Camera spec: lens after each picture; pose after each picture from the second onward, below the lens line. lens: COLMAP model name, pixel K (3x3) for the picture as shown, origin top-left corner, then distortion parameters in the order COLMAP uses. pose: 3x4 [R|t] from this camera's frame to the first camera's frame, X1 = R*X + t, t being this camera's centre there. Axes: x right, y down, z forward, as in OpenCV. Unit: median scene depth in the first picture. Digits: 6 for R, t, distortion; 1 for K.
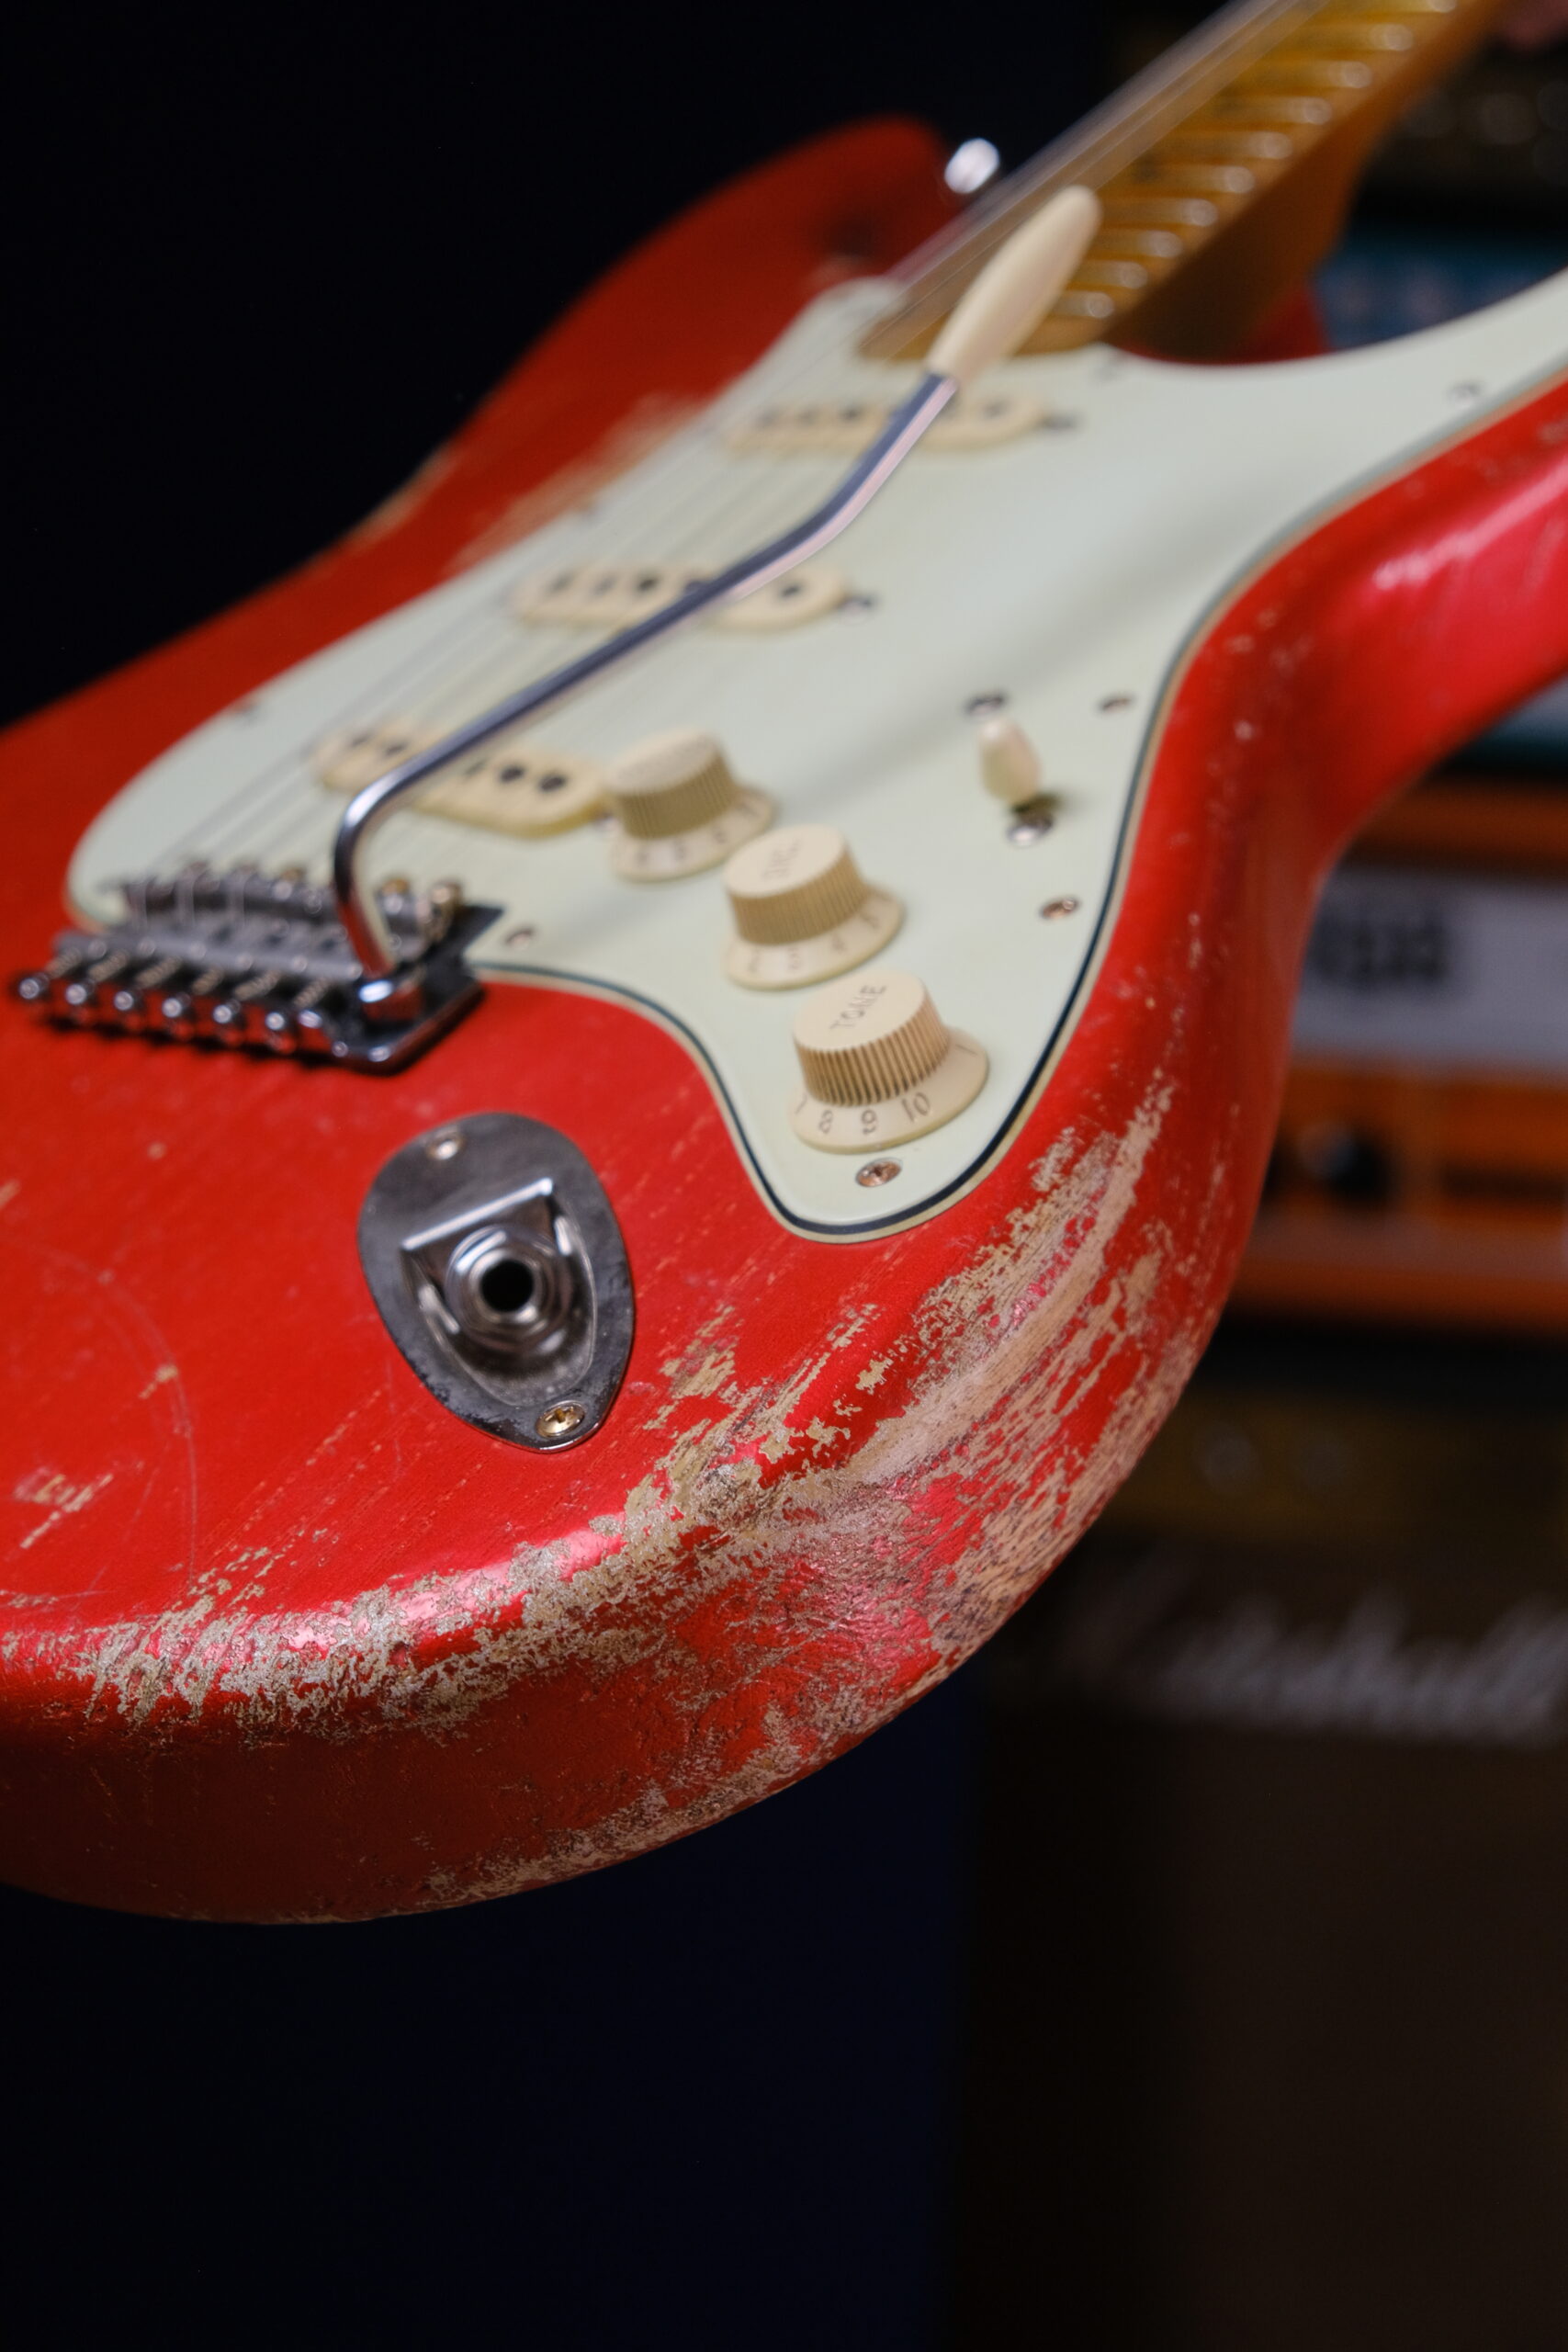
lens RADIAL K [[3579.3, 0, 784.0], [0, 3579.3, 1176.0], [0, 0, 1]] dist [-0.082659, -0.023233]
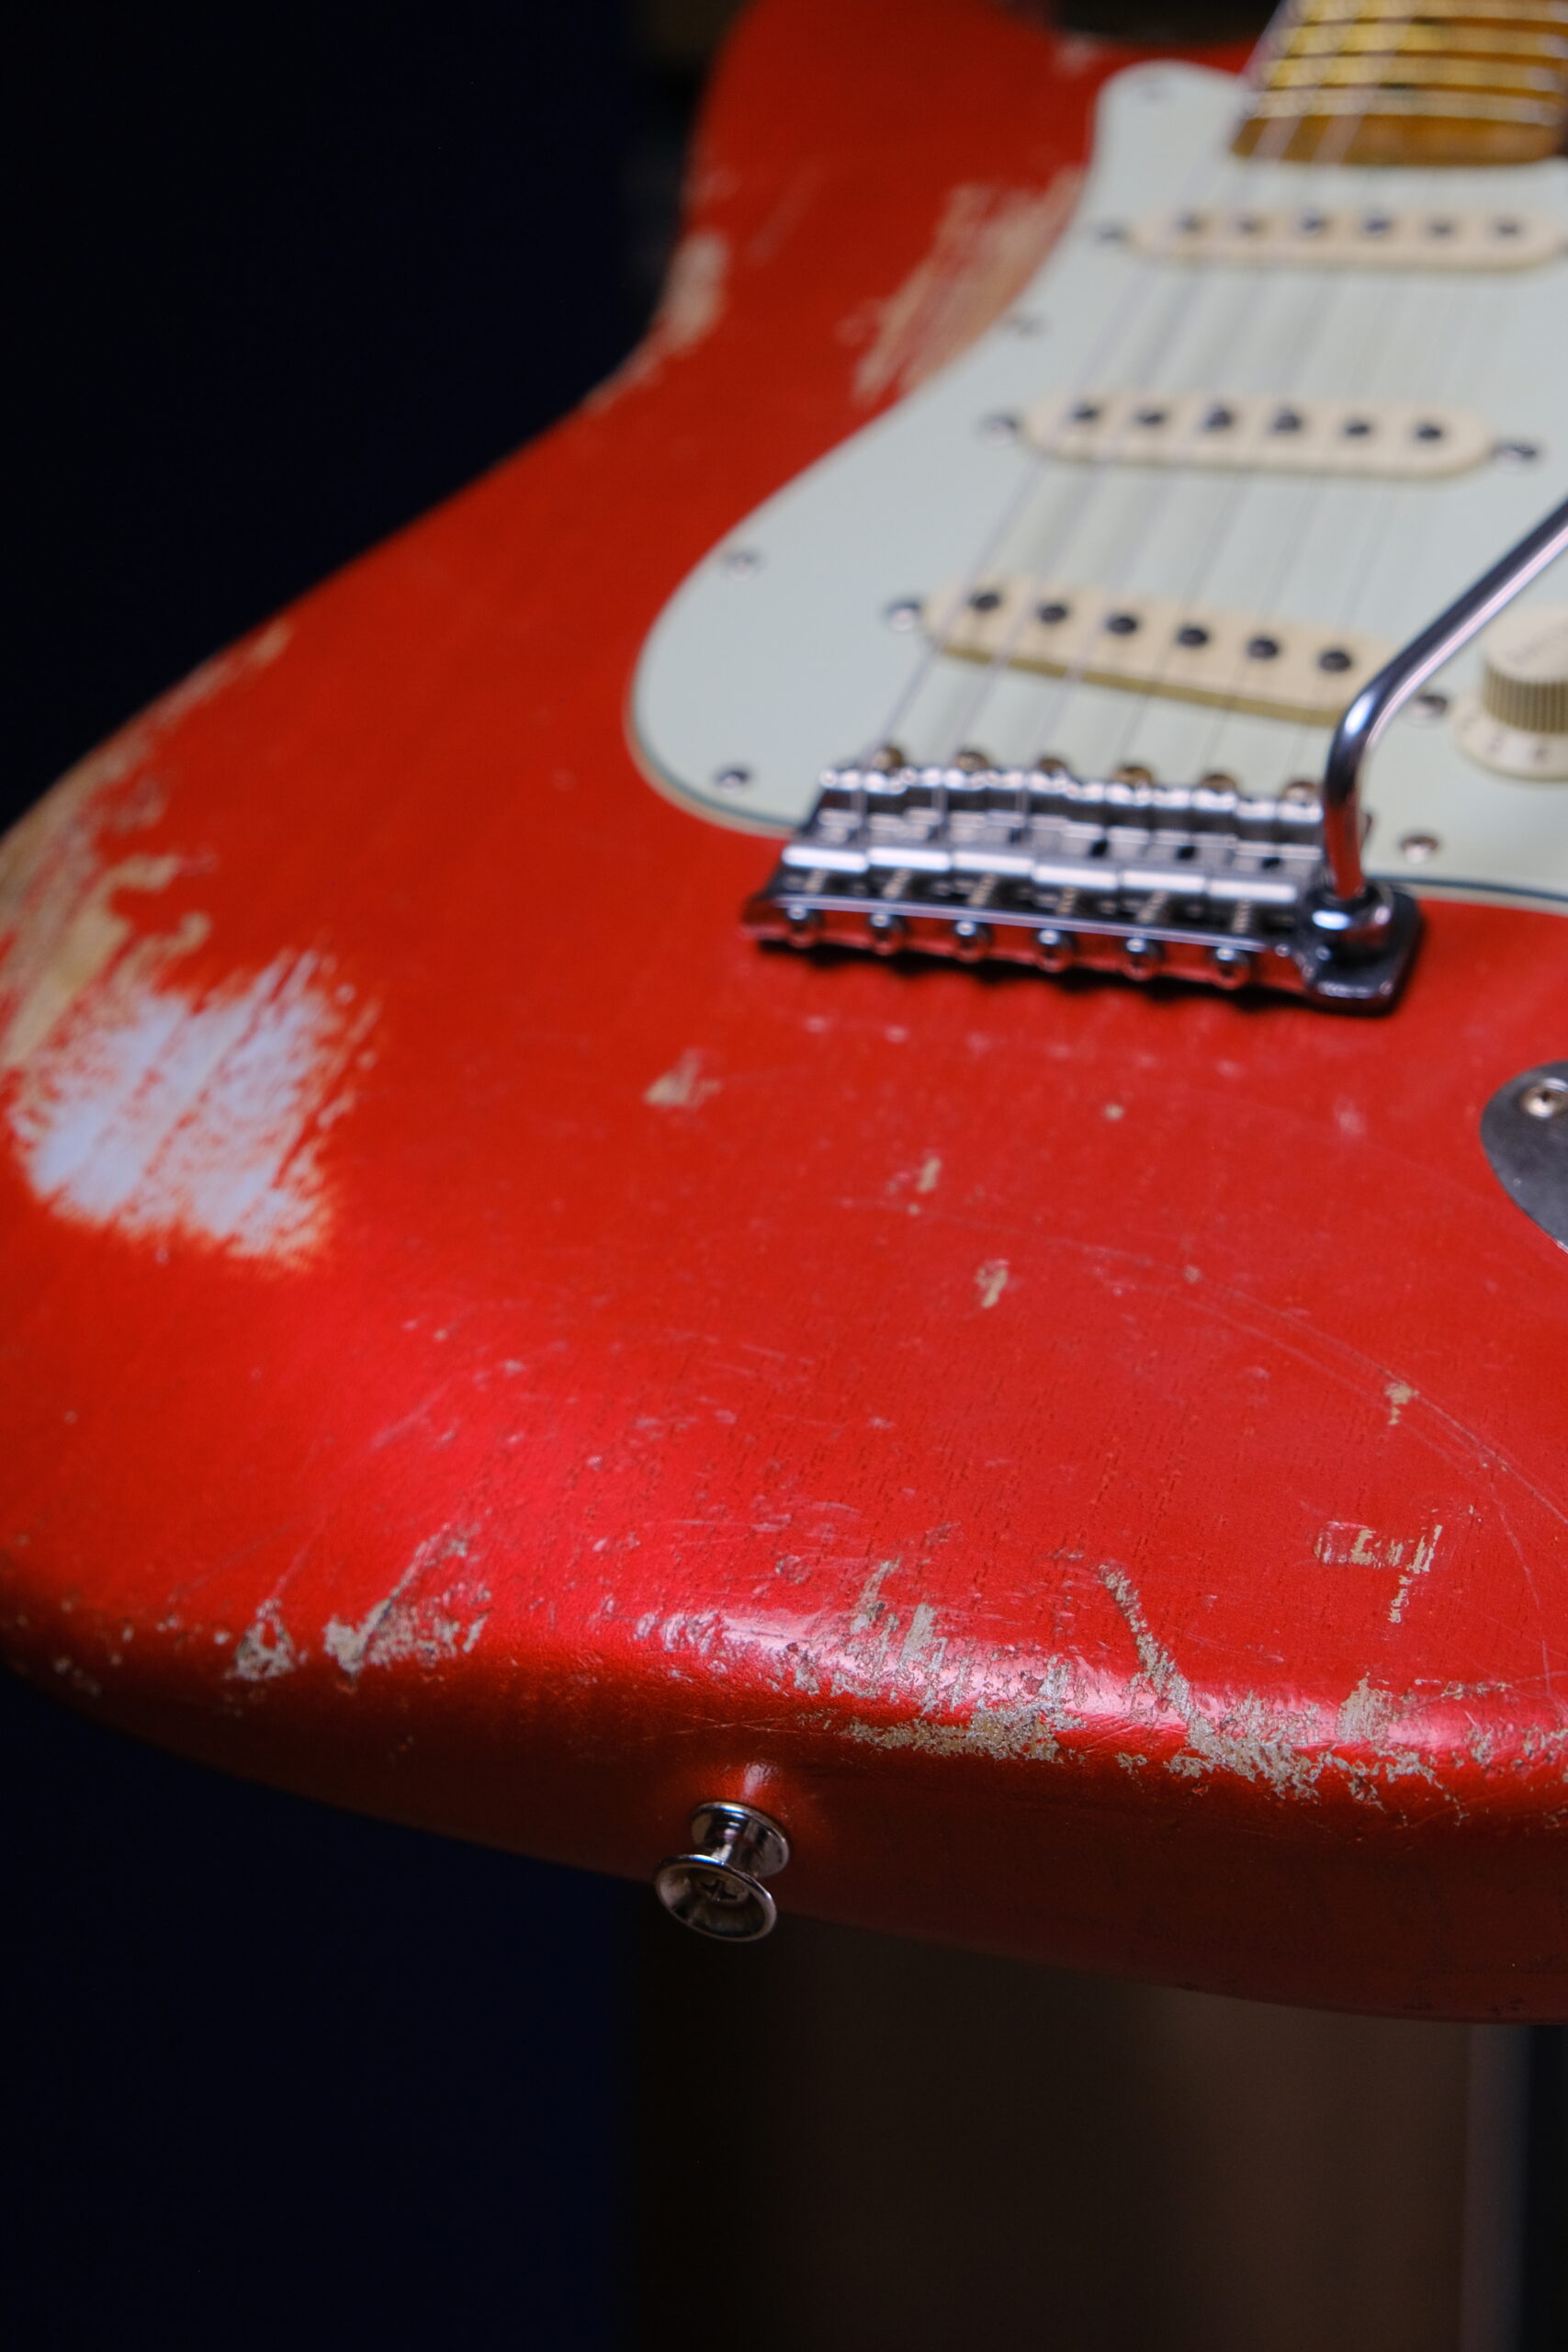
lens RADIAL K [[3579.3, 0, 784.0], [0, 3579.3, 1176.0], [0, 0, 1]] dist [-0.082659, -0.023233]
pose [[0.939832, -0.061791, 0.336003, -0.641589], [0.035024, 0.995752, 0.085156, -0.080566], [-0.339838, -0.068264, 0.938003, 0.266918]]
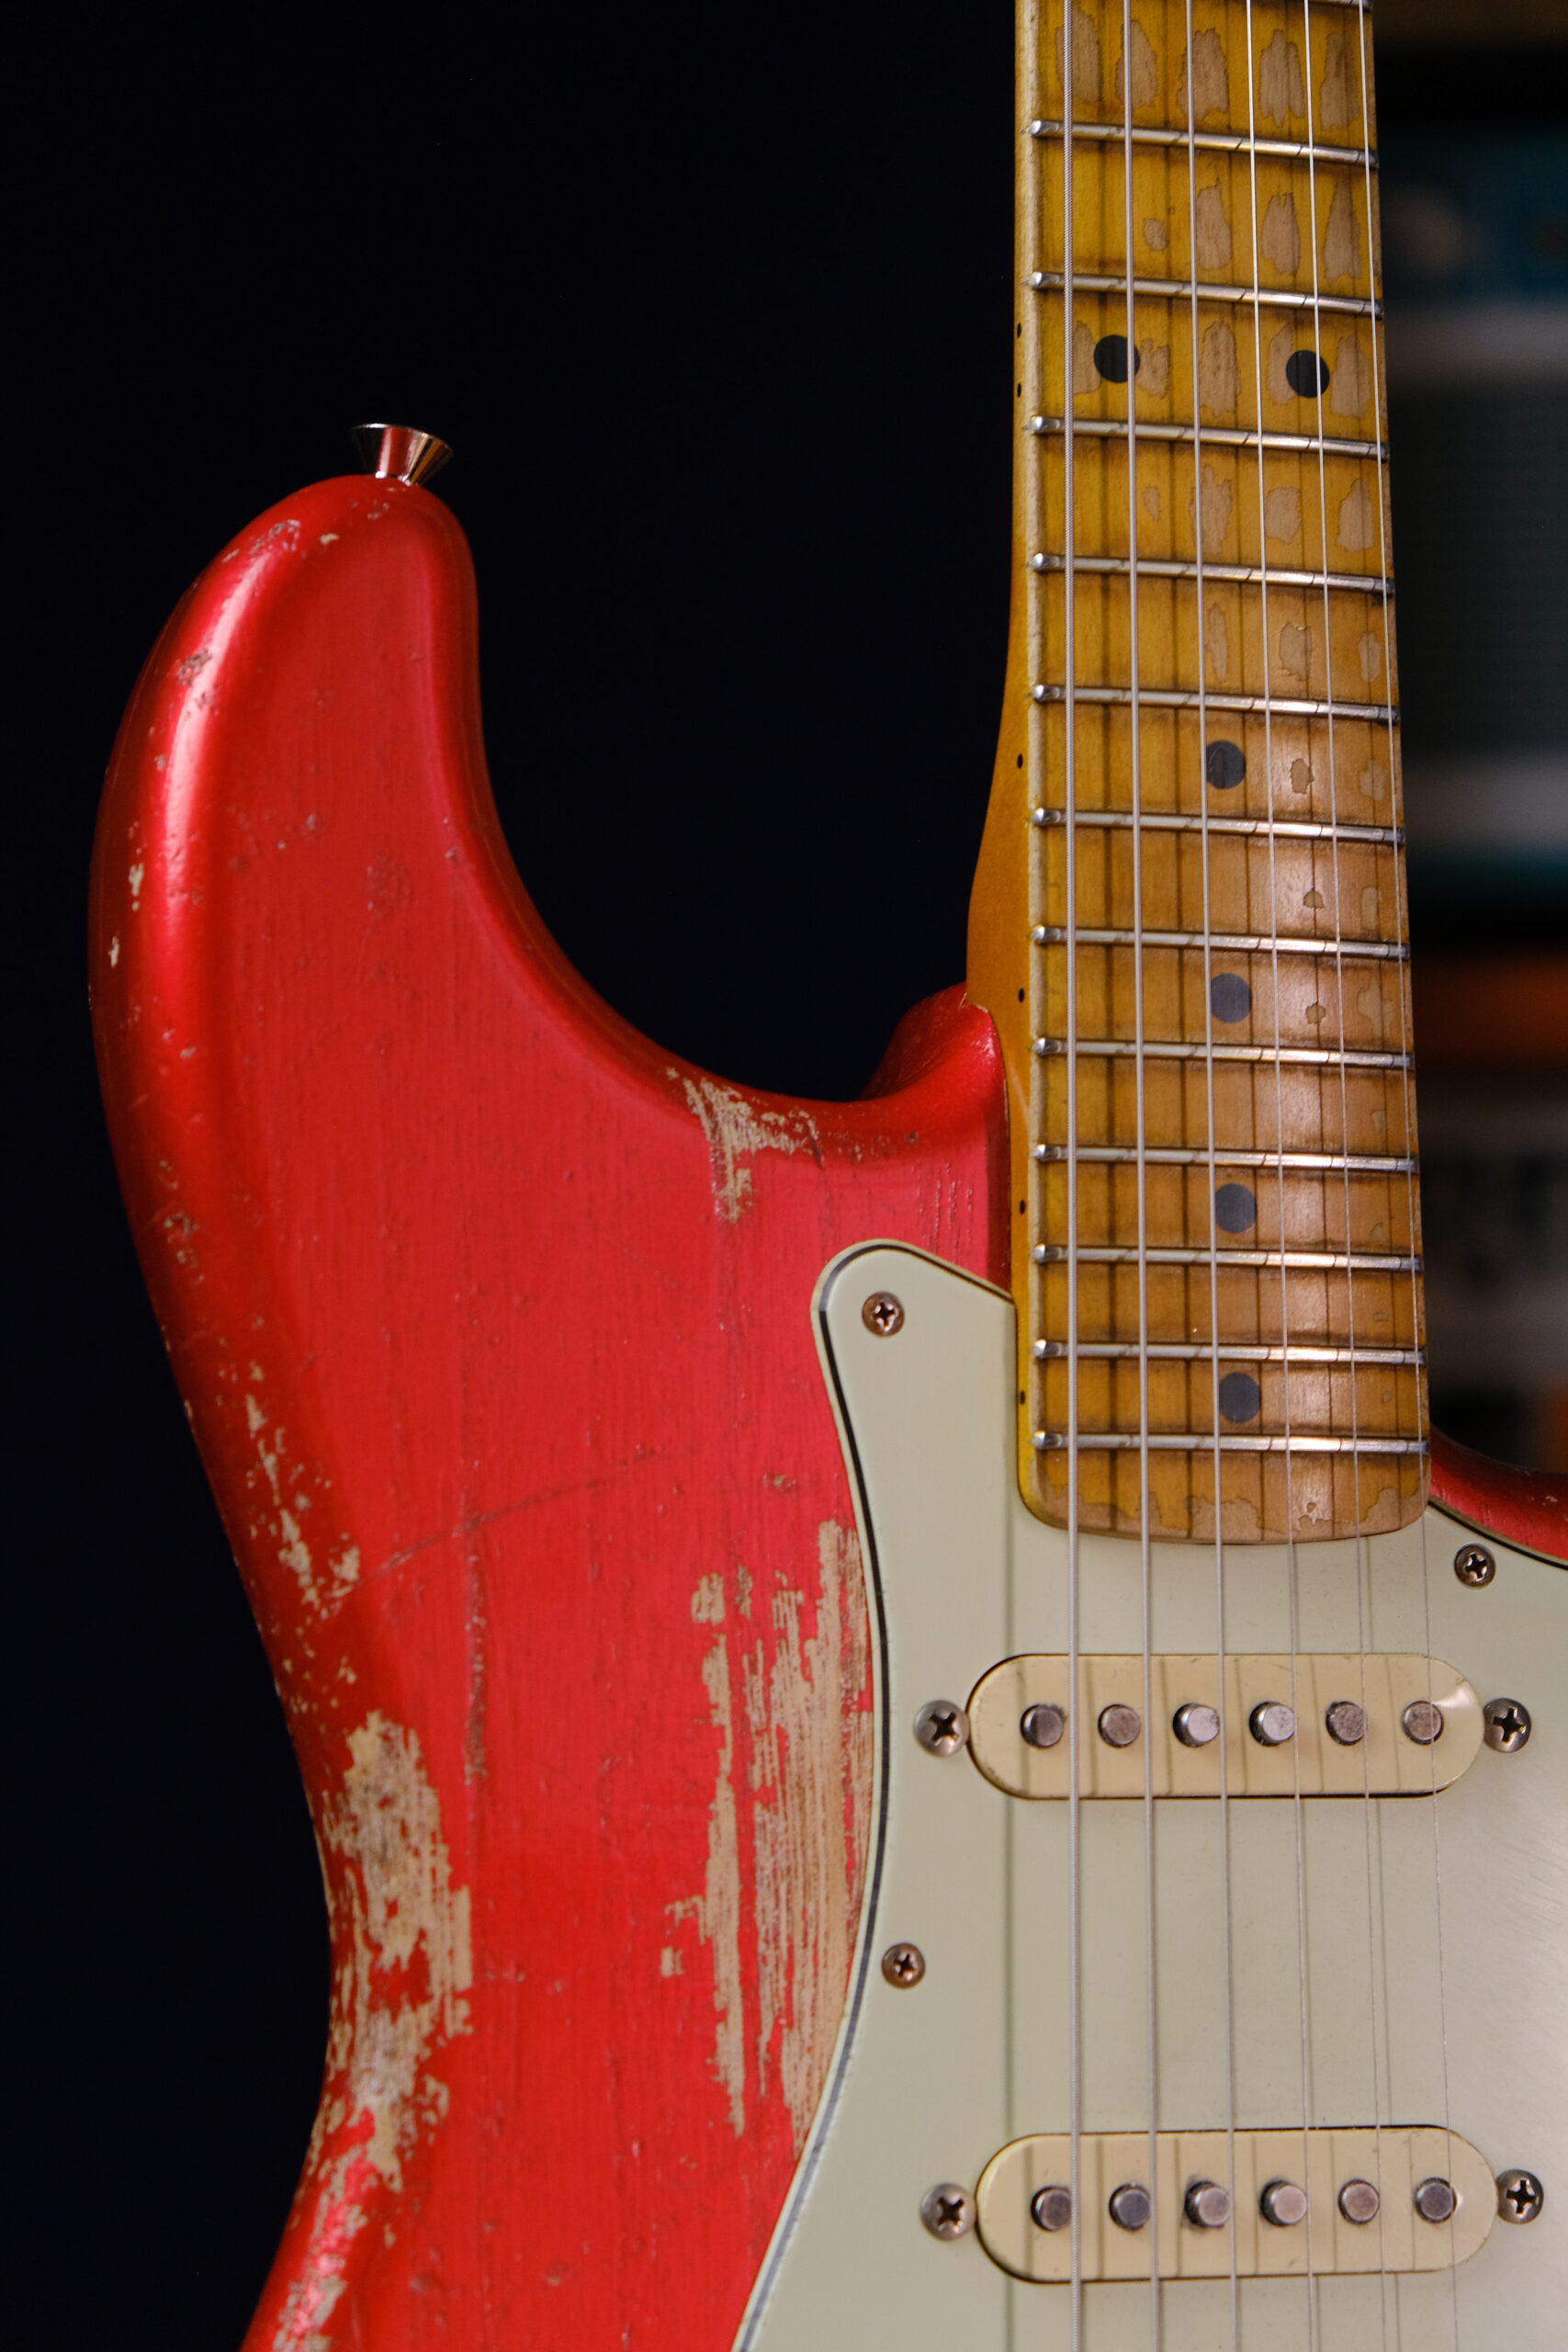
lens RADIAL K [[5687.4, 0, 784.0], [0, 5687.4, 1176.0], [0, 0, 1]] dist [-0.062681, 1.351705]
pose [[0.609951, -0.506457, 0.609476, -1.020733], [-0.129151, 0.695297, 0.707023, -1.647649], [-0.781844, -0.509964, 0.358688, 1.064784]]
